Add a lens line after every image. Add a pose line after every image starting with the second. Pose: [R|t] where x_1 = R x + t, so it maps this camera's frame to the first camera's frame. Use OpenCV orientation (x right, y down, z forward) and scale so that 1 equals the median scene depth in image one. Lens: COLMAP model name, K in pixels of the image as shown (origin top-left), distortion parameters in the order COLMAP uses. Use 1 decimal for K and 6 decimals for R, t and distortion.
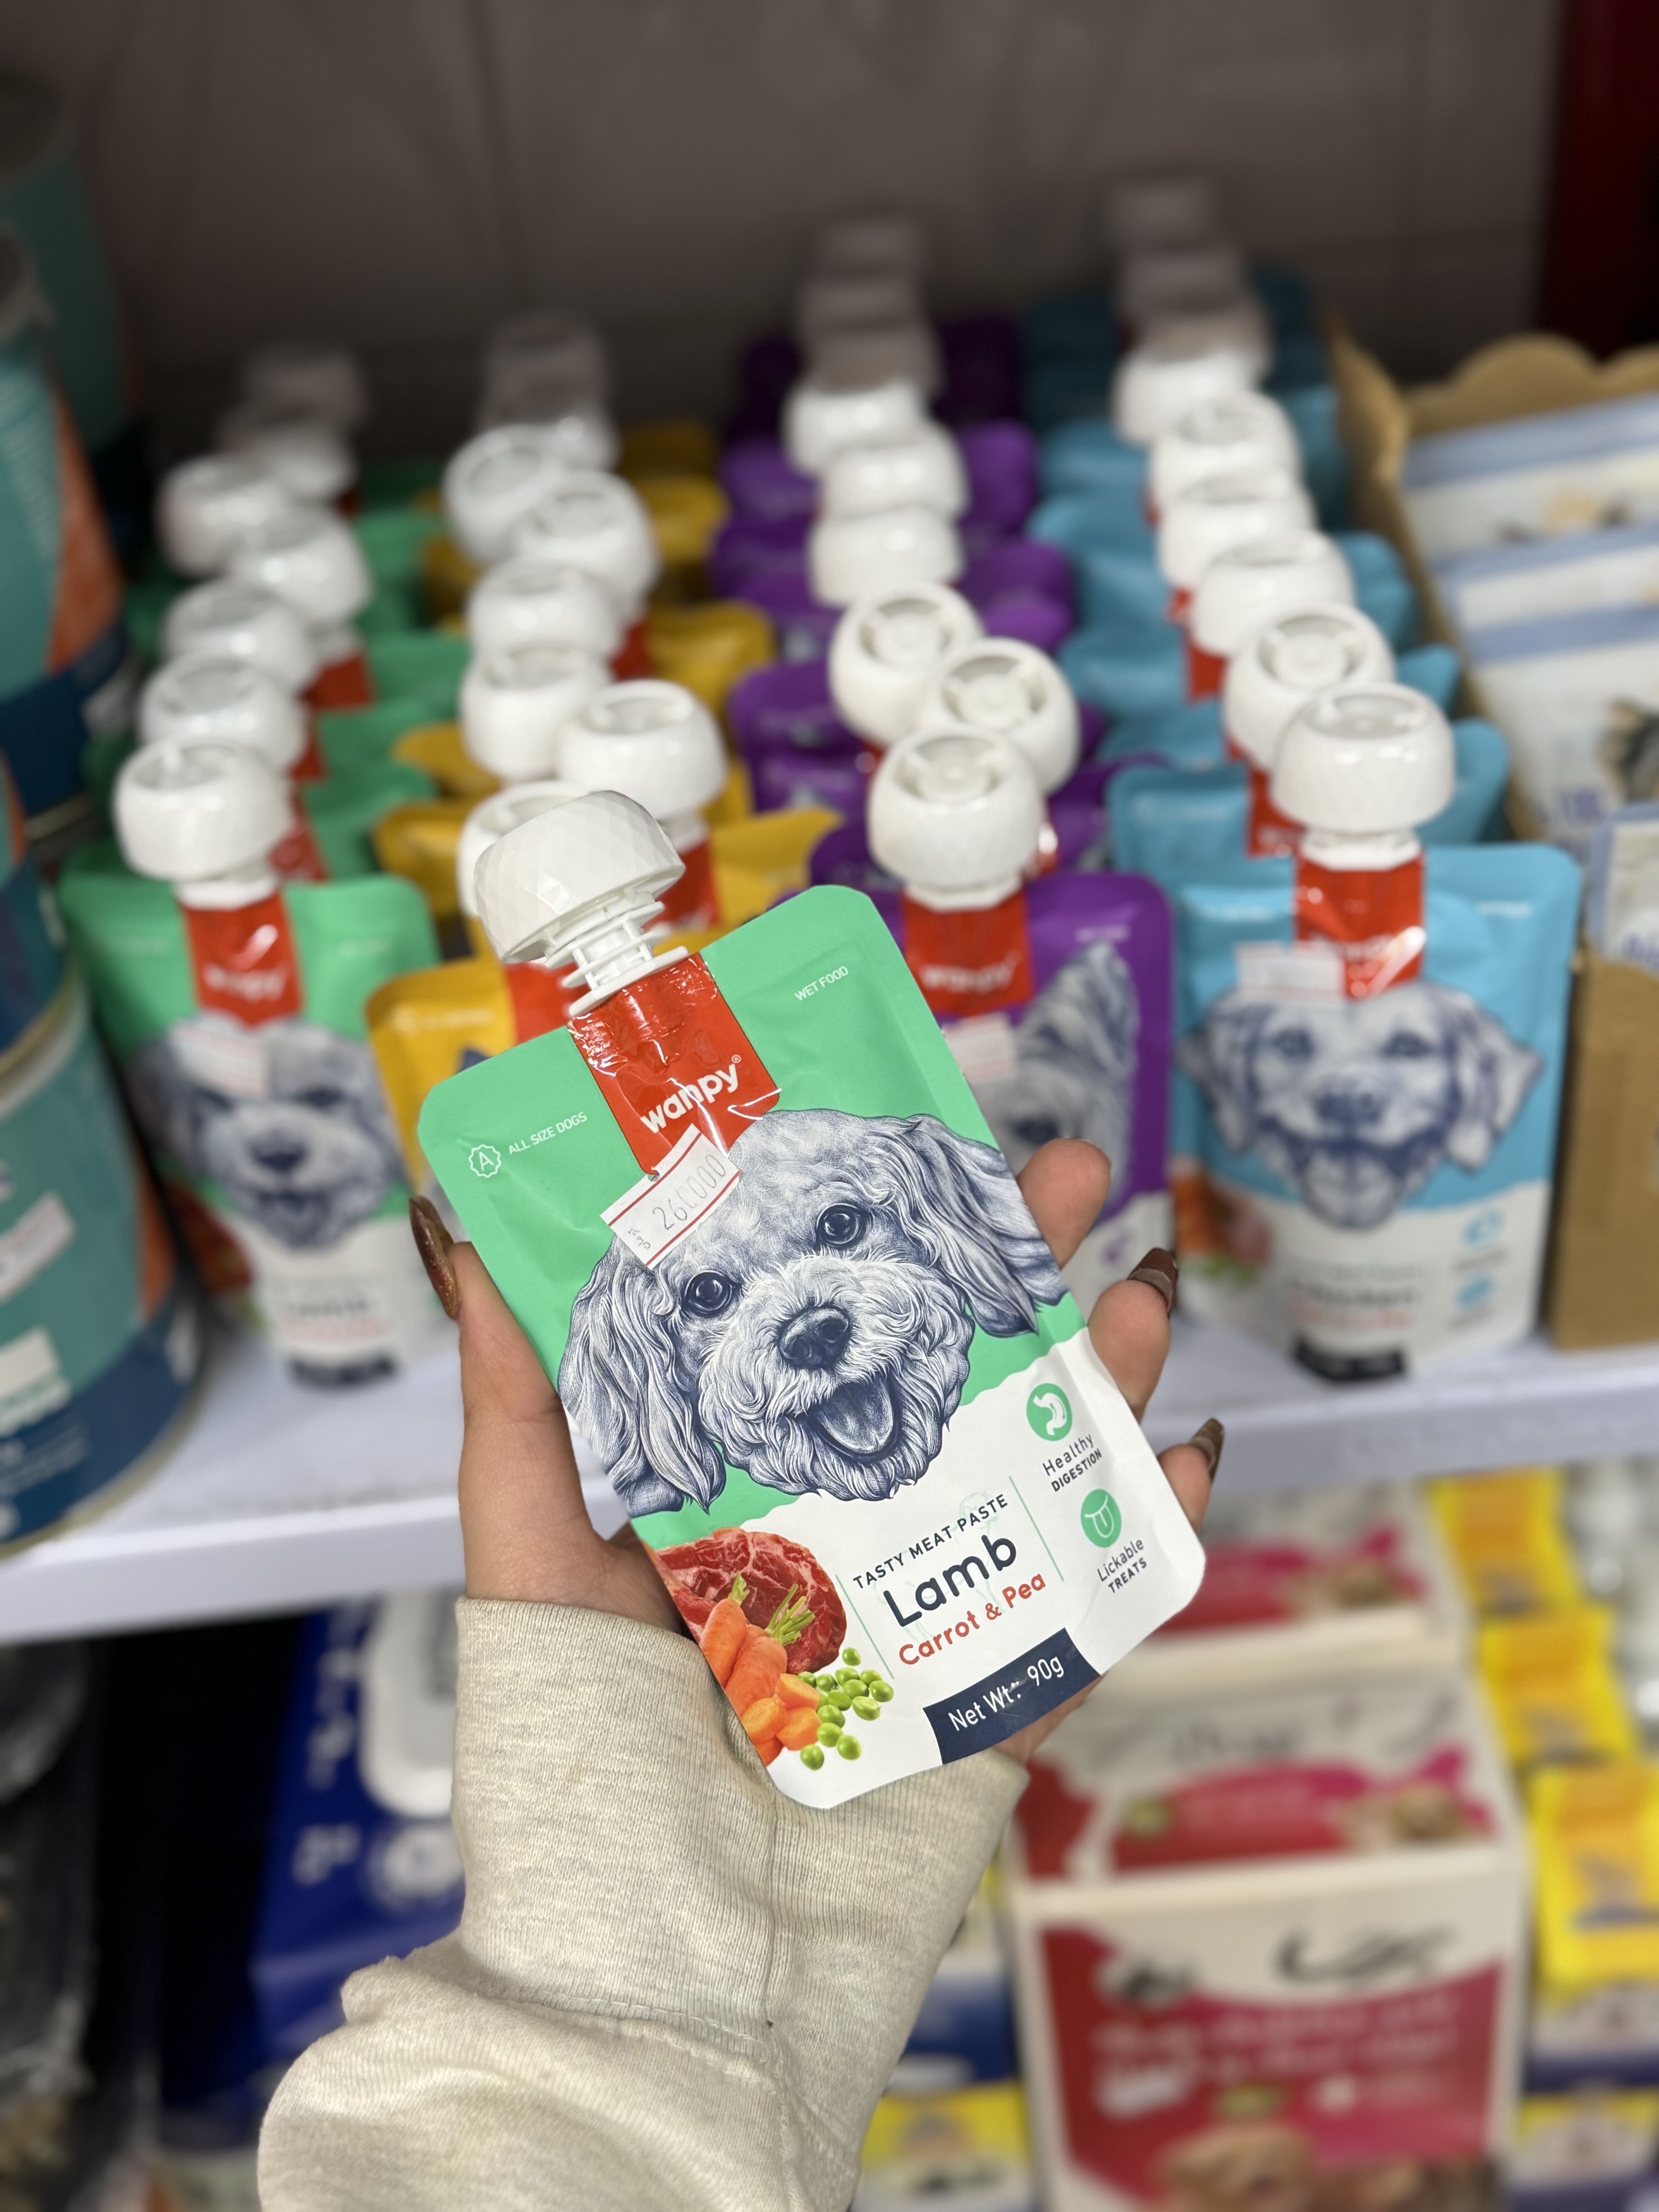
lens RADIAL K [[2467.7, 0, 821.6], [0, 2467.7, 1120.7], [0, 0, 1]] dist [0.026081, 0.000000]
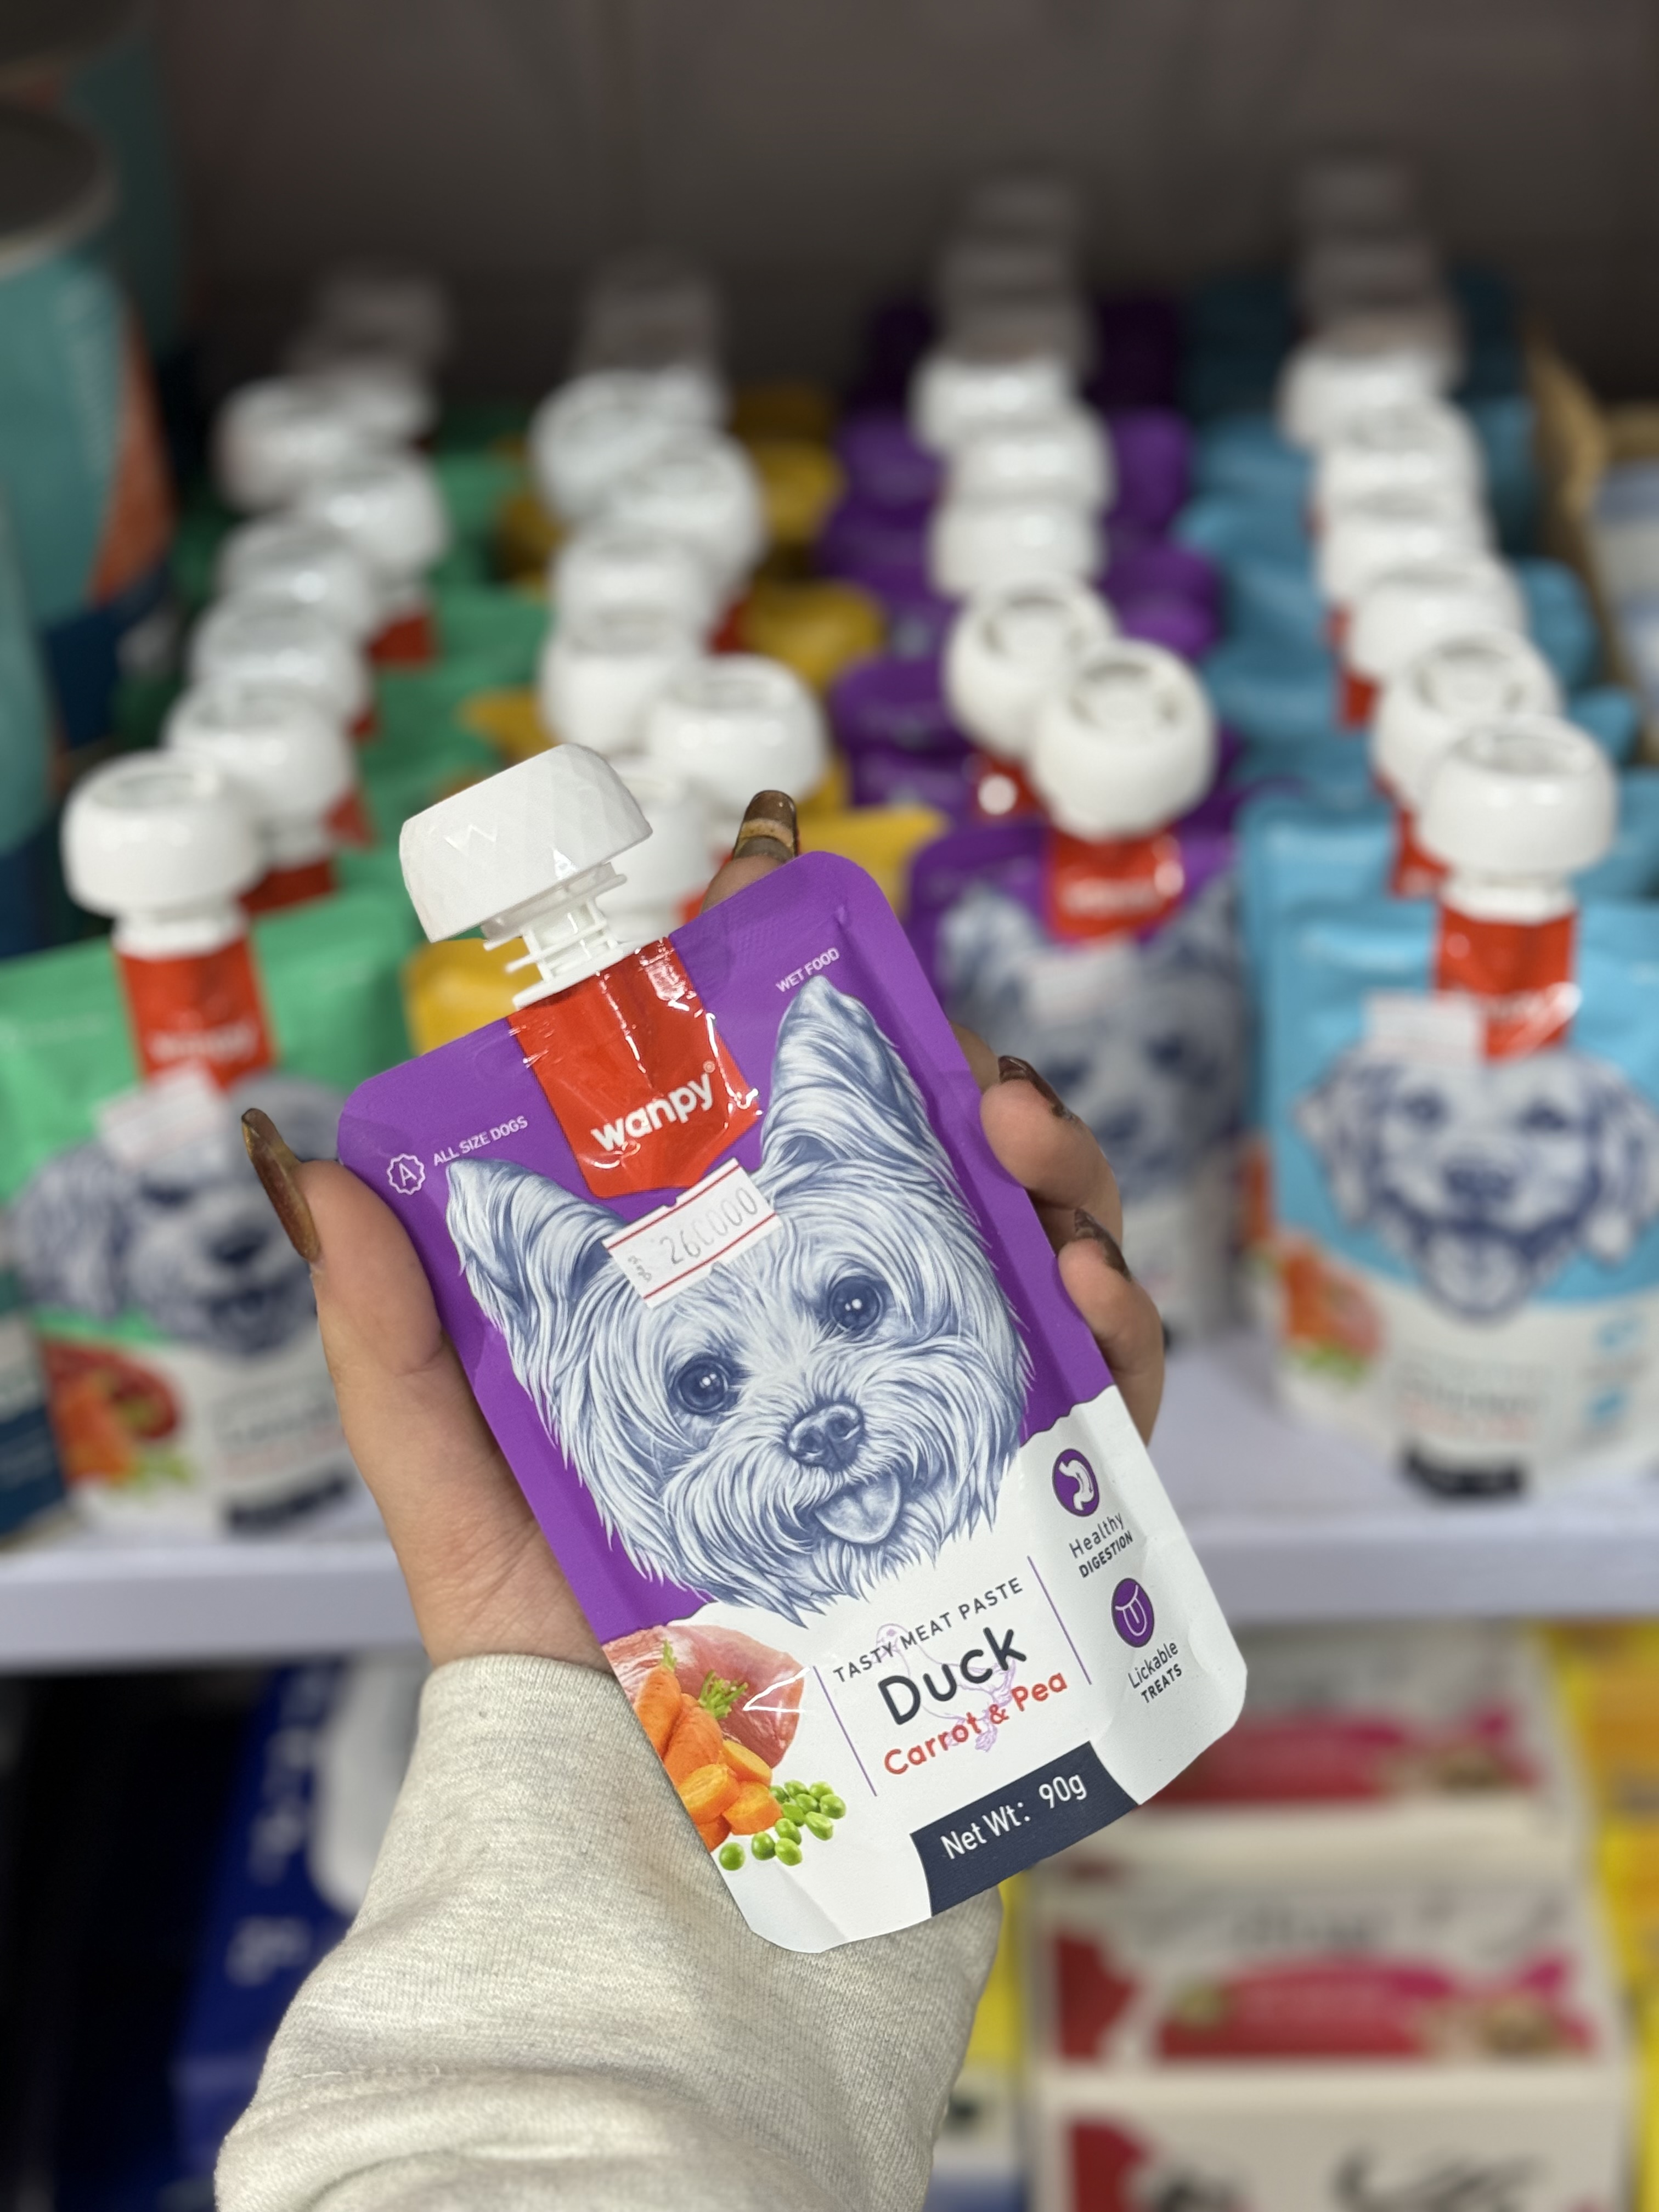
lens RADIAL K [[3052.9, 0, 830.1], [0, 3052.9, 1104.9], [0, 0, 1]] dist [0.032169, 0.000000]
pose [[0.996587, 0.081127, -0.015262, -0.007989], [-0.081767, 0.995521, -0.047462, 0.032427], [0.011343, 0.048548, 0.998756, -0.106245]]
